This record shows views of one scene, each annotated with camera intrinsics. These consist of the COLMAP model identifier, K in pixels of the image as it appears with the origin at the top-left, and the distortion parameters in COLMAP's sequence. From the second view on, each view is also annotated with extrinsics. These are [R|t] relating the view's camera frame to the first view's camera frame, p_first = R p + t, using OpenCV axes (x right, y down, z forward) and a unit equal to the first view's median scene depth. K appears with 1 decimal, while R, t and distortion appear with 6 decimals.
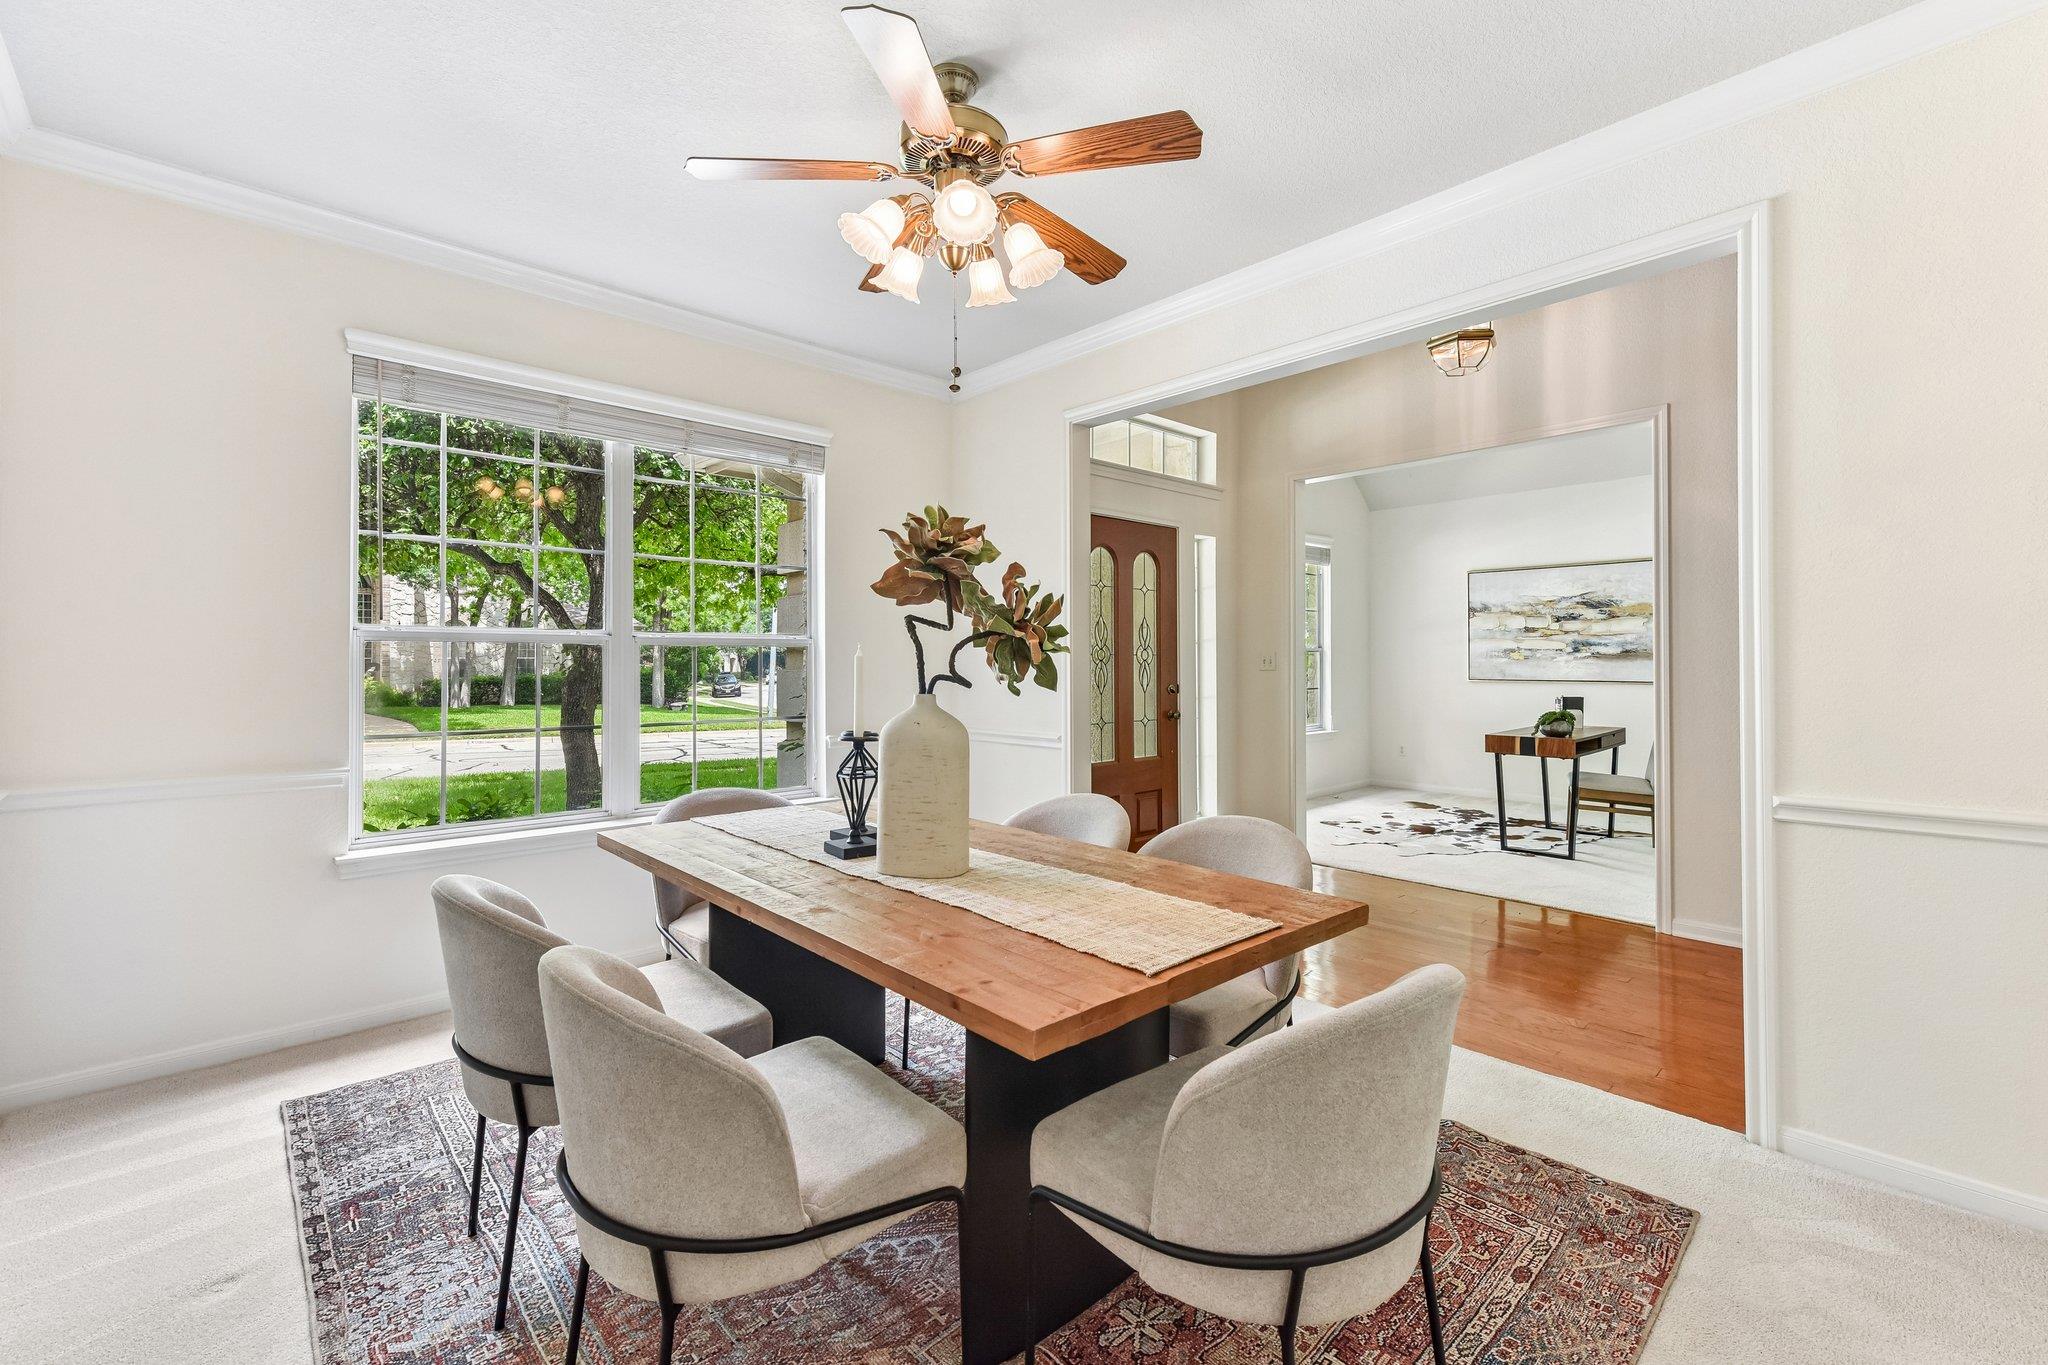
lens RADIAL K [[832.6, 0, 1036.0], [0, 832.6, 680.8], [0, 0, 1]] dist [0.001511, 0.000022]
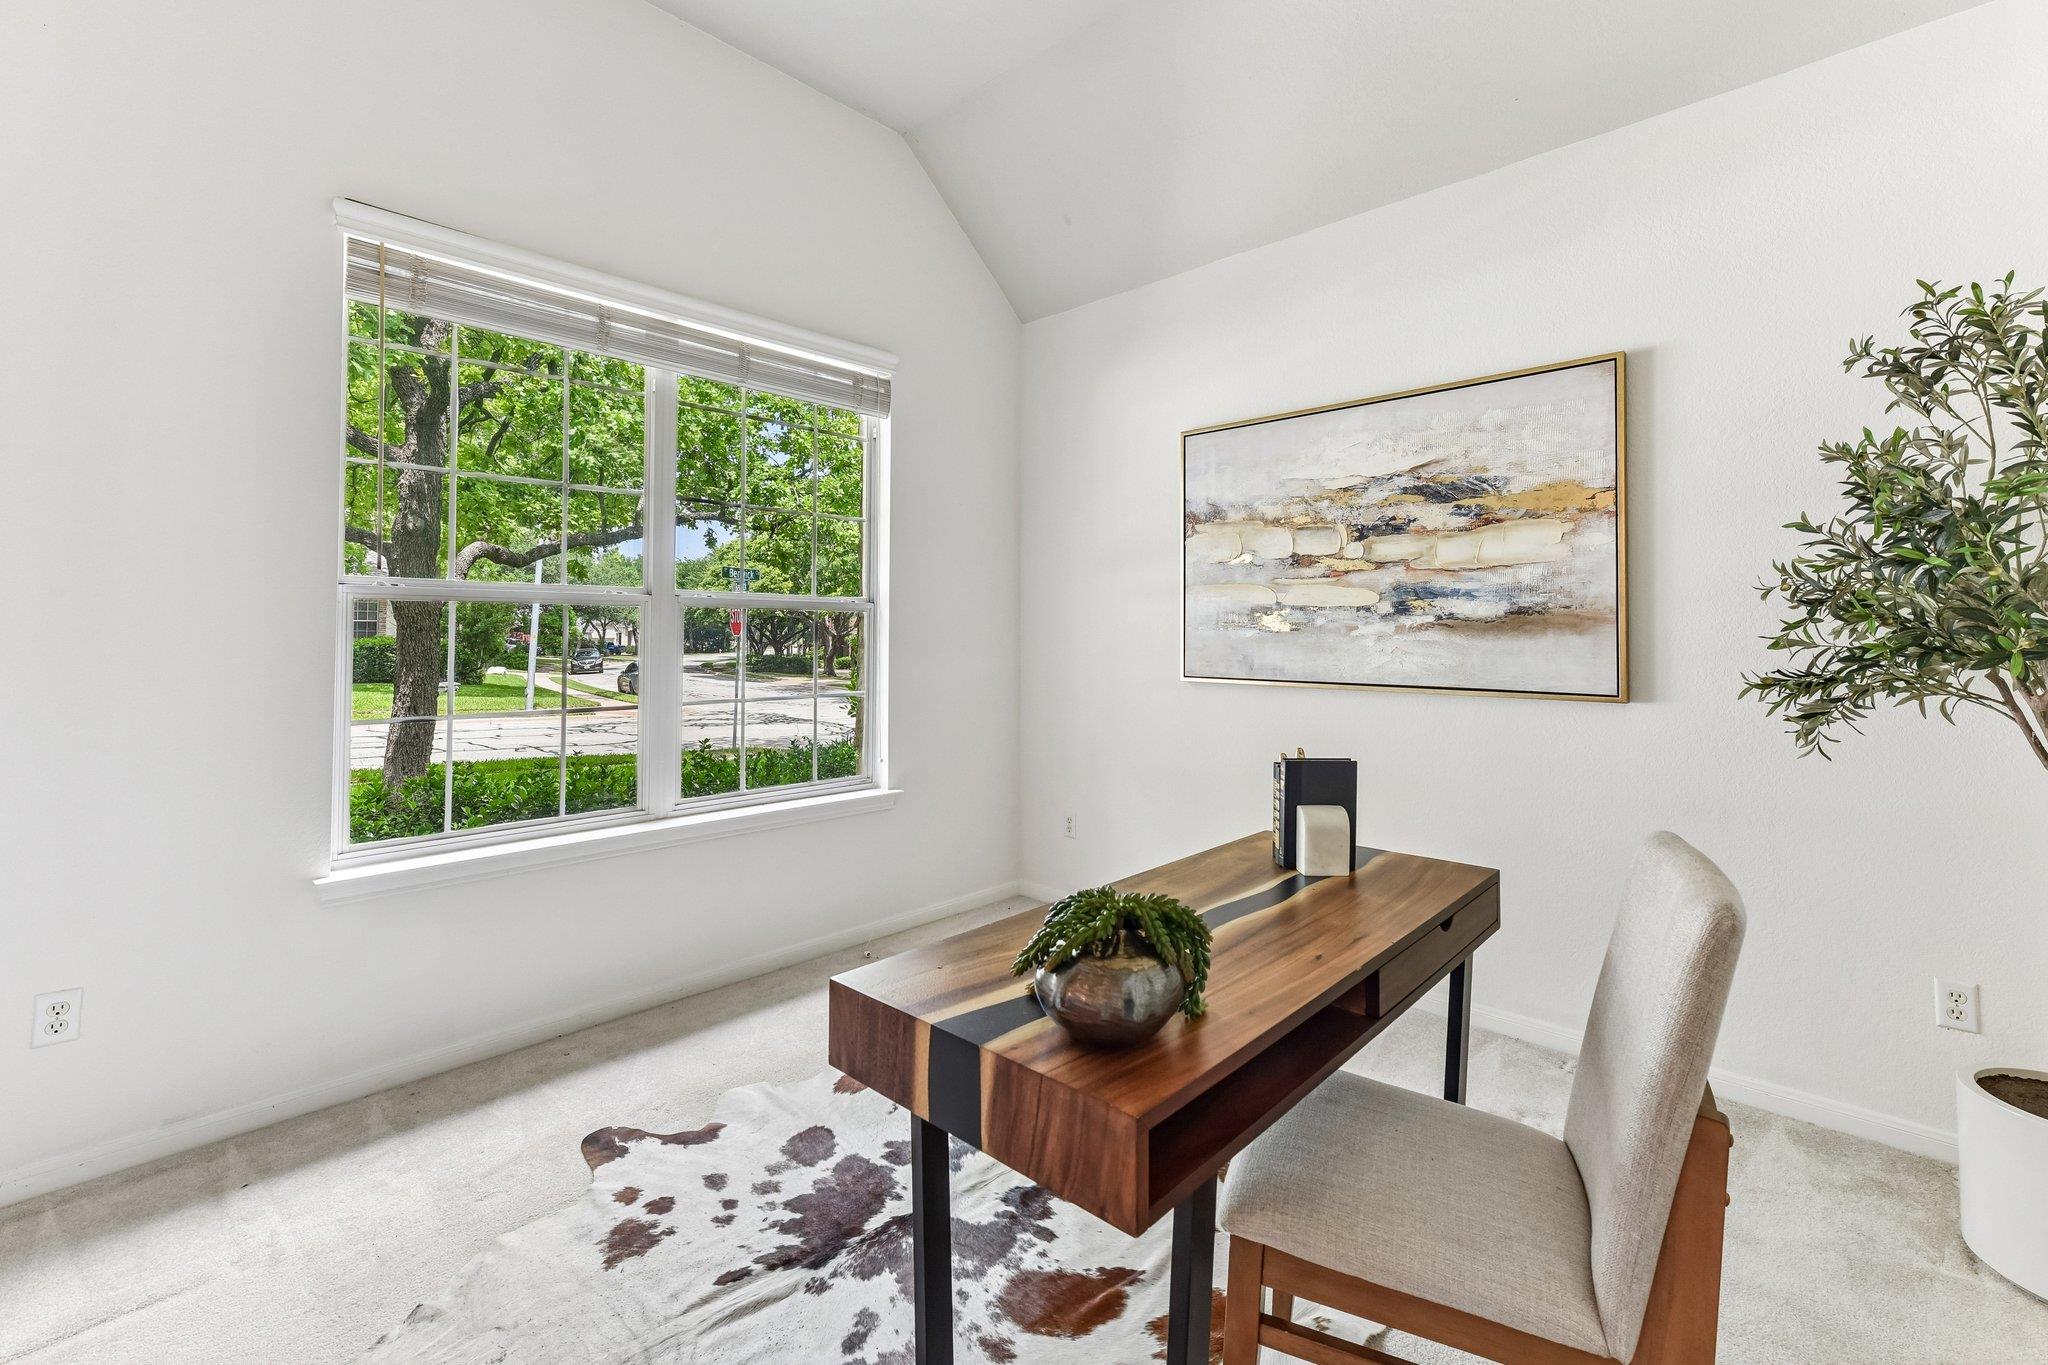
lens RADIAL K [[867.0, 0, 1019.9], [0, 867.0, 649.9], [0, 0, 1]] dist [0.002432, 0.000273]
pose [[0.997760, 0.005645, 0.066662, 0.433647], [-0.005116, 0.999954, -0.008097, -0.012750], [-0.066704, 0.007737, 0.997743, 0.591527]]
